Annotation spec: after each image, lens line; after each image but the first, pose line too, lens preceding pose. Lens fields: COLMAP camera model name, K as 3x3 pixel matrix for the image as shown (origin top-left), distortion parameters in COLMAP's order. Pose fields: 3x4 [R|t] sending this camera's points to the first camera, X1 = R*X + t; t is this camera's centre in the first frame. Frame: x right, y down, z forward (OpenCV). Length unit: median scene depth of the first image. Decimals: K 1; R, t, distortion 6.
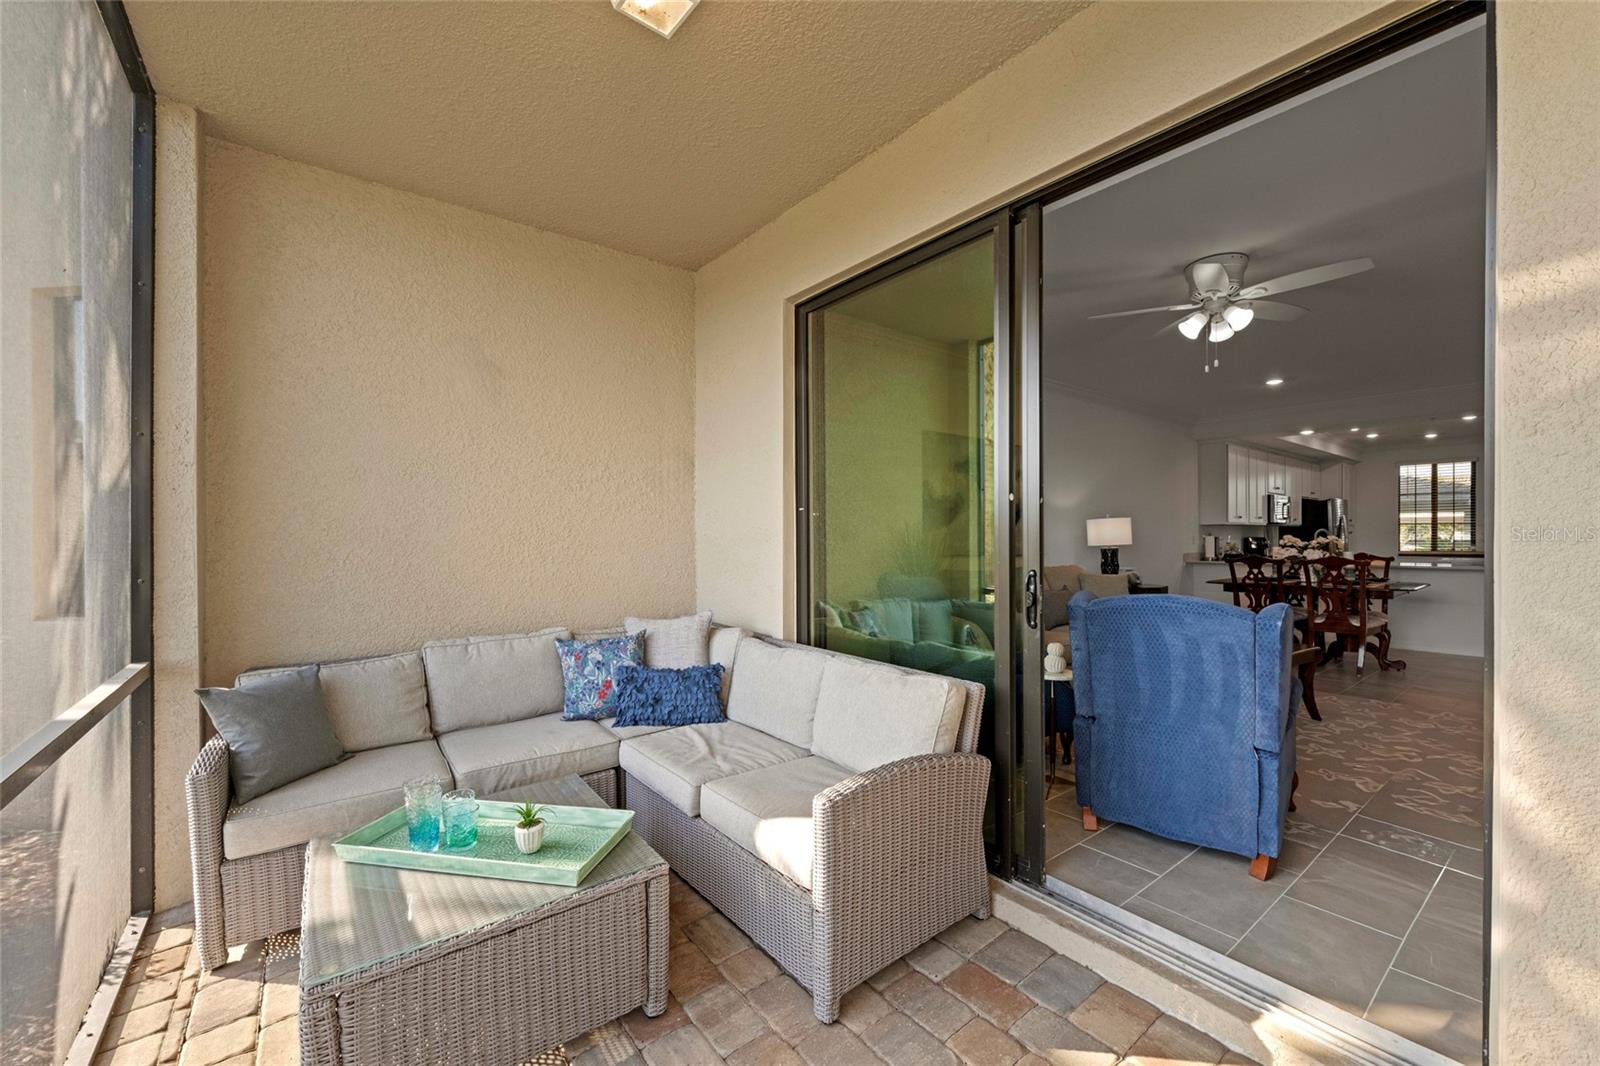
lens RADIAL K [[632.7, 0, 800.2], [0, 632.7, 539.1], [0, 0, 1]] dist [-0.000956, -0.000161]
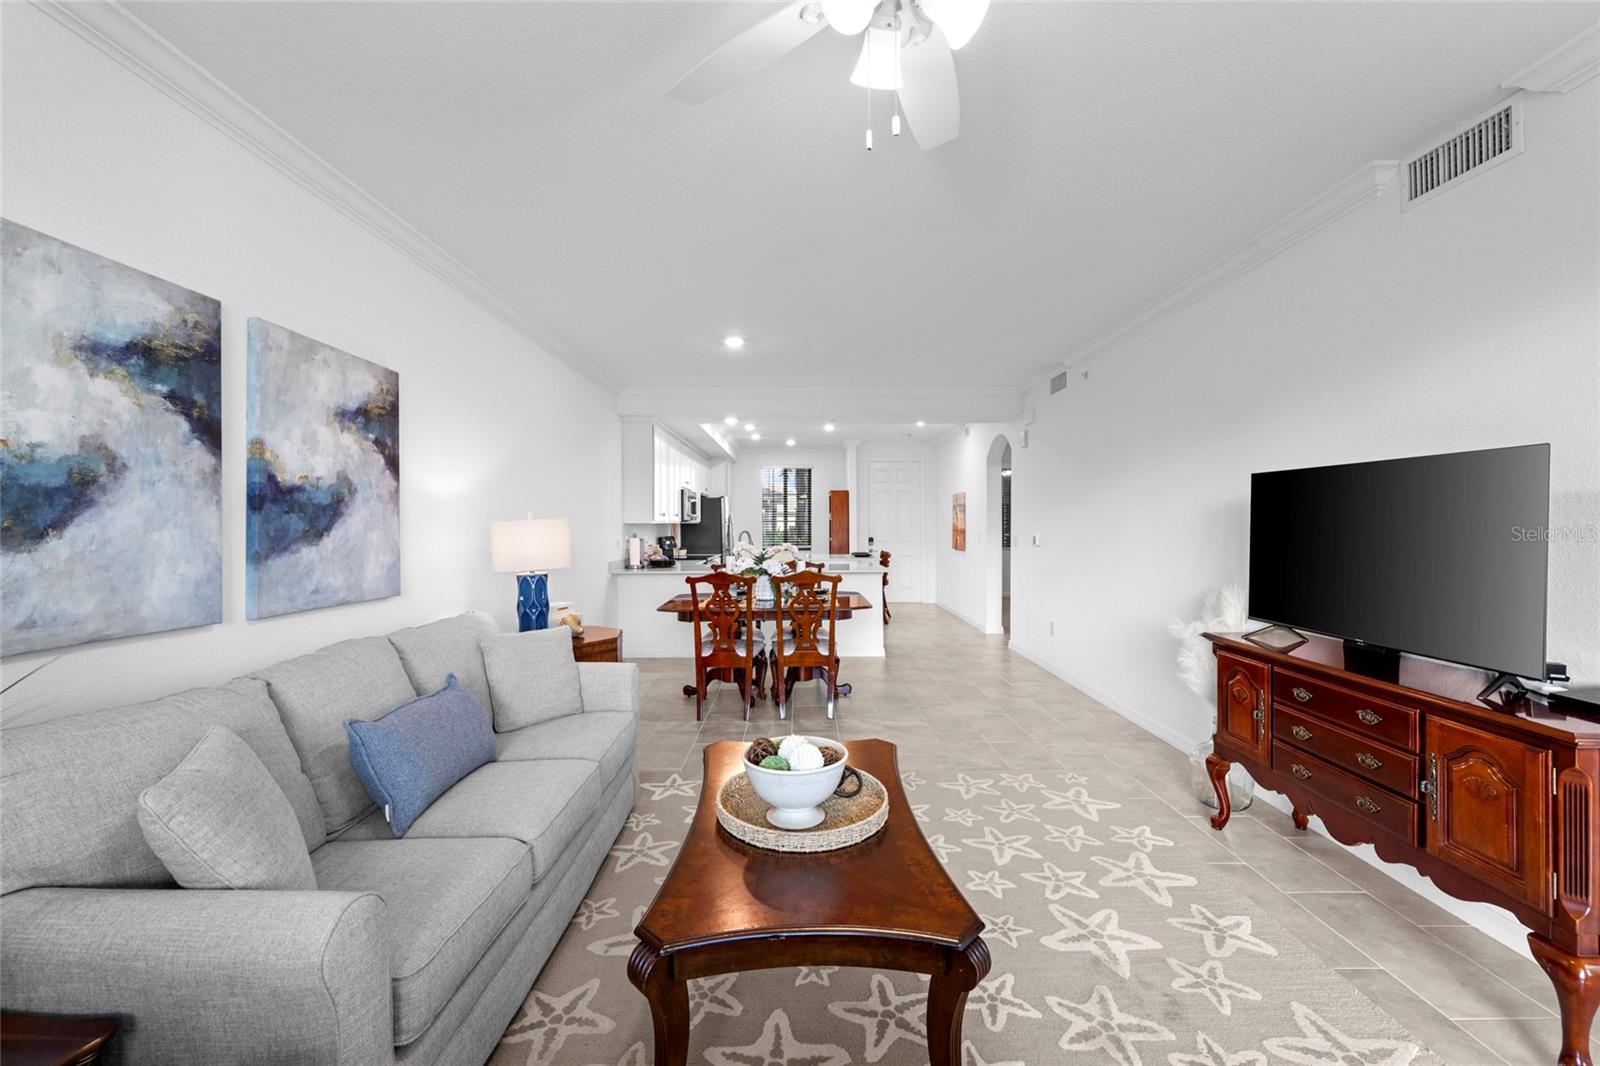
lens RADIAL K [[639.5, 0, 798.6], [0, 639.5, 524.3], [0, 0, 1]] dist [-0.002175, -0.000735]
pose [[0.614569, -0.001513, 0.788862, 0.194089], [0.005945, 0.999979, -0.002714, -0.026232], [-0.788841, 0.006358, 0.614565, 0.477115]]
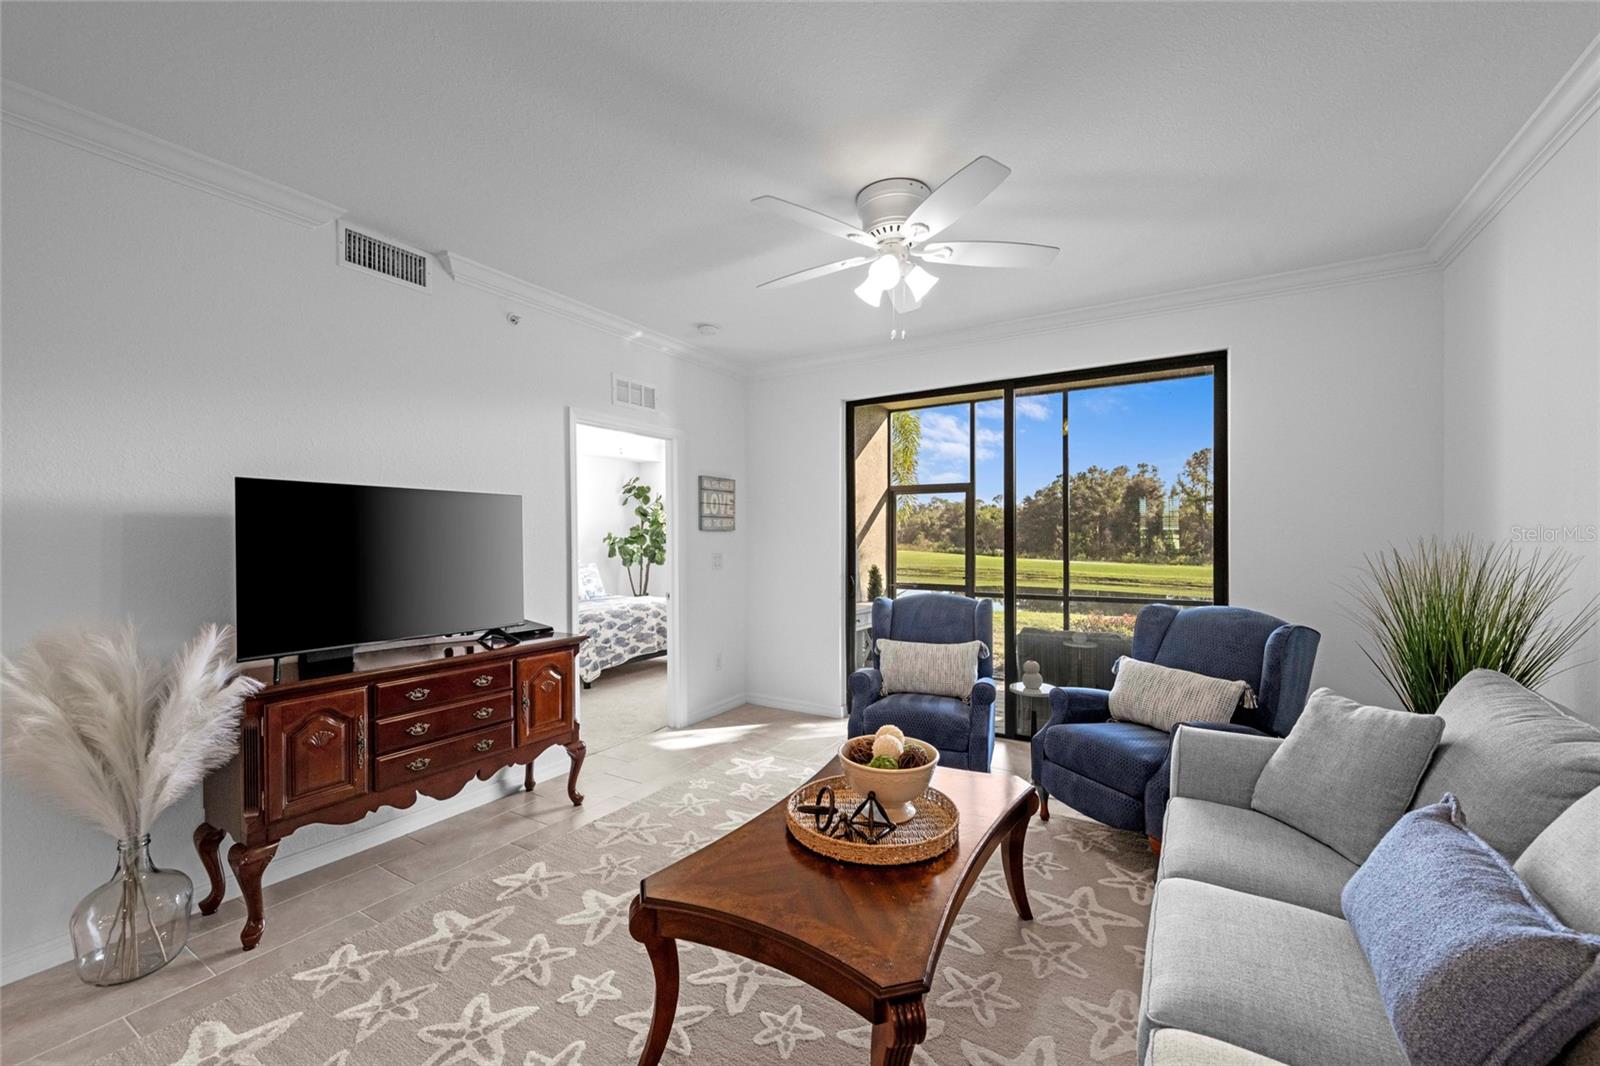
lens RADIAL K [[636.5, 0, 801.6], [0, 636.5, 541.2], [0, 0, 1]] dist [-0.000865, 0.000000]
pose [[-0.933989, 0.006522, -0.357243, 0.597386], [0.003135, 0.999945, 0.010058, -0.028229], [0.357289, 0.008274, -0.933957, 0.961984]]
